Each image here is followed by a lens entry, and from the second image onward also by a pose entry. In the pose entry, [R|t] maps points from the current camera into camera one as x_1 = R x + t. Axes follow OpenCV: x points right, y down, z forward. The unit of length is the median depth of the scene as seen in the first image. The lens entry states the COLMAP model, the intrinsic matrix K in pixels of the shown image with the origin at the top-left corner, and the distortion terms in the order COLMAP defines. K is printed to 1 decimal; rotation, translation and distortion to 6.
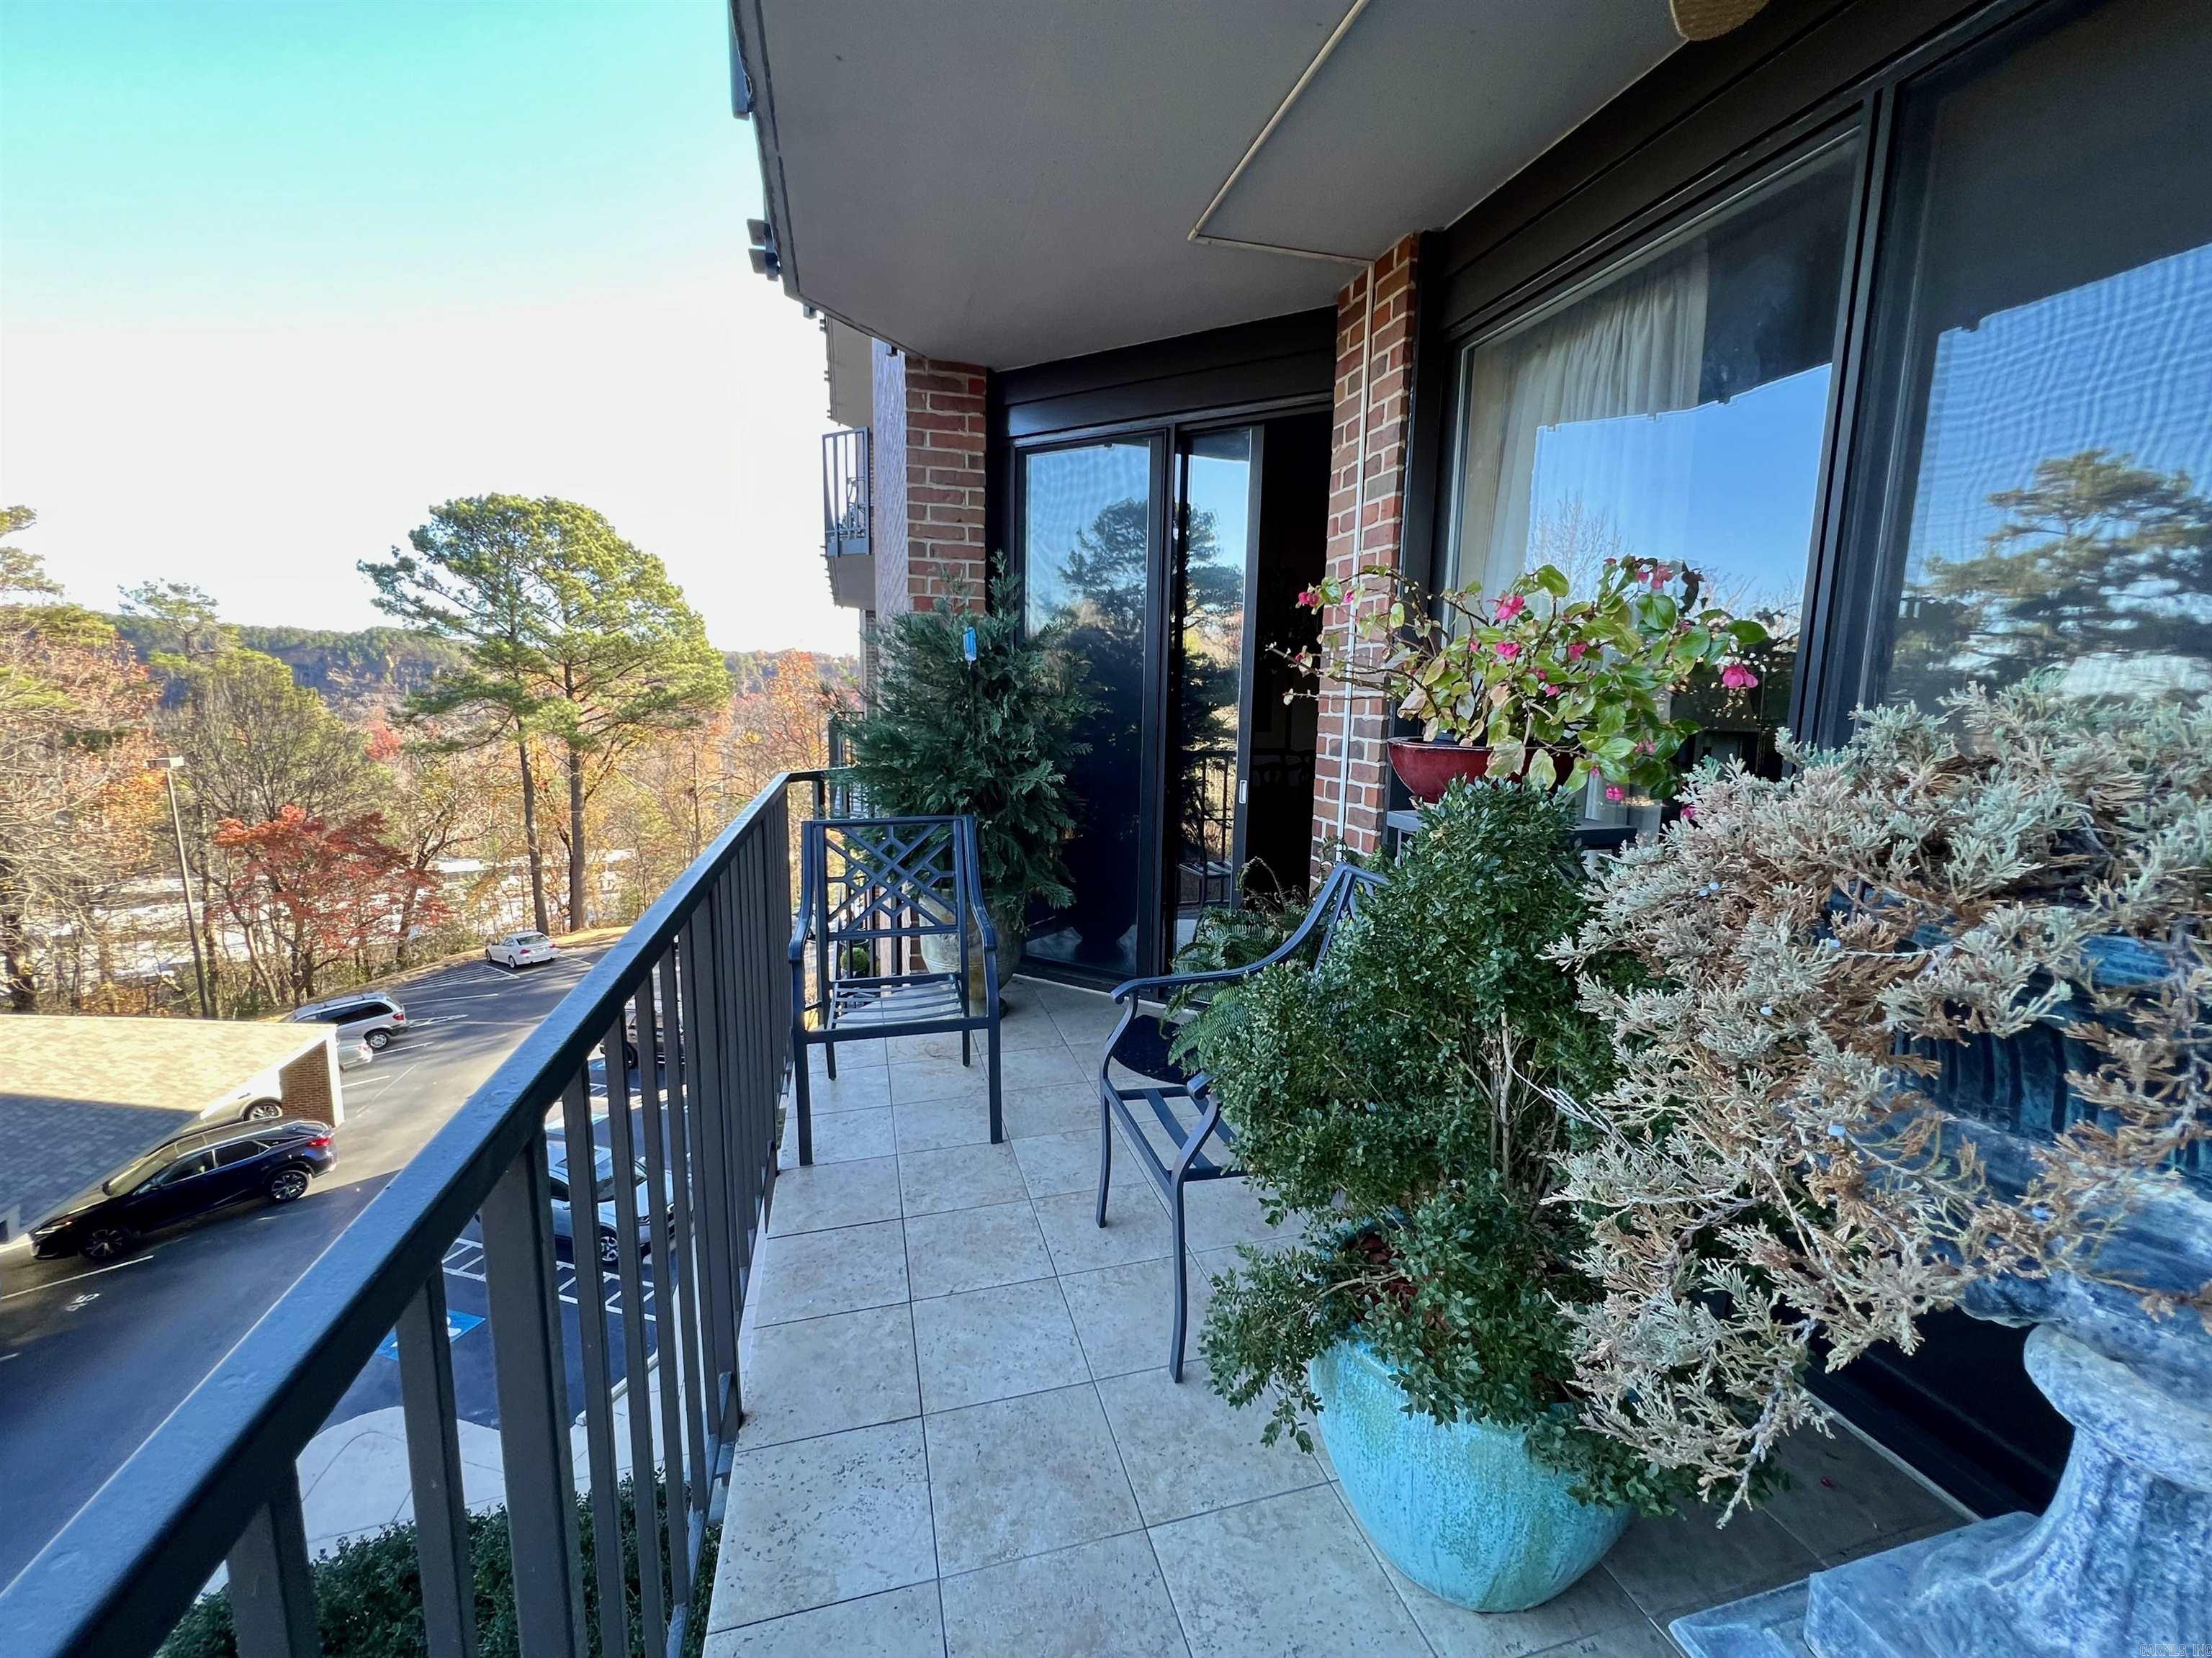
lens RADIAL K [[915.4, 0, 1099.3], [0, 915.4, 829.8], [0, 0, 1]] dist [0.002983, -0.000151]
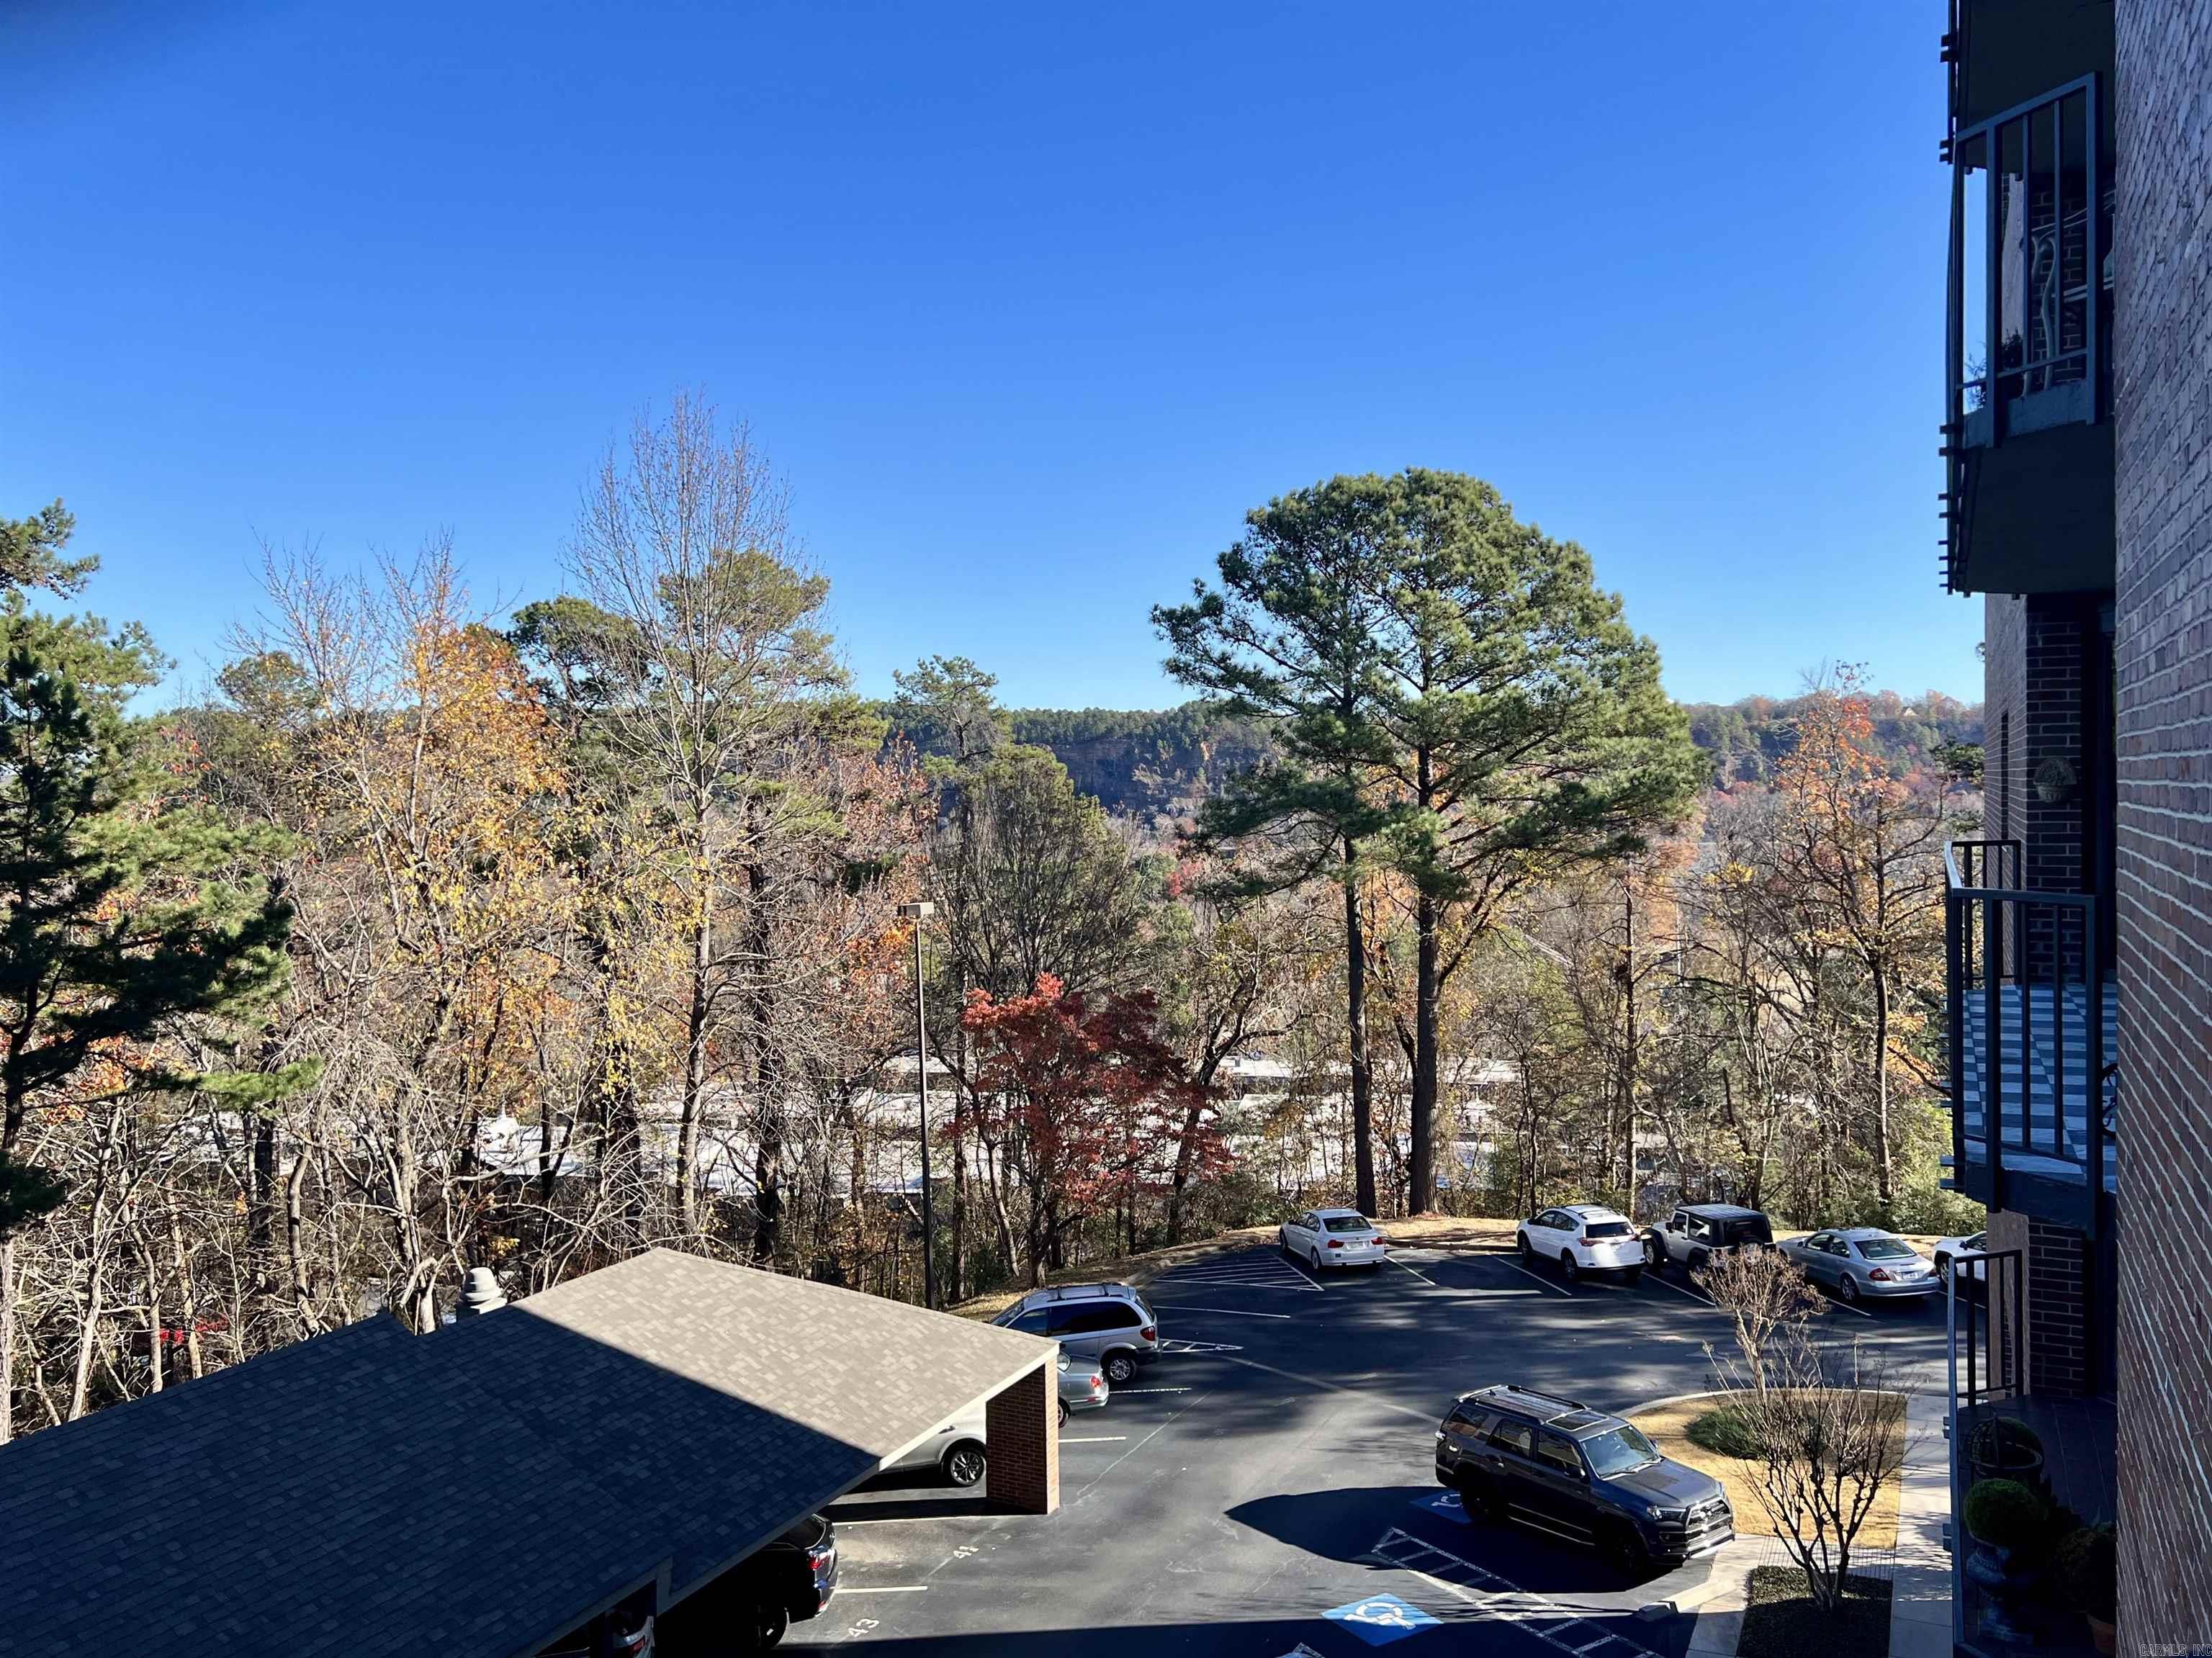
lens RADIAL K [[1644.2, 0, 1131.1], [0, 1644.2, 818.2], [0, 0, 1]] dist [0.091823, -0.115874]
pose [[0.759875, -0.011701, -0.649964, -0.043456], [-0.068333, 0.992861, -0.097763, -0.021788], [0.646468, 0.118702, 0.753650, 0.099630]]
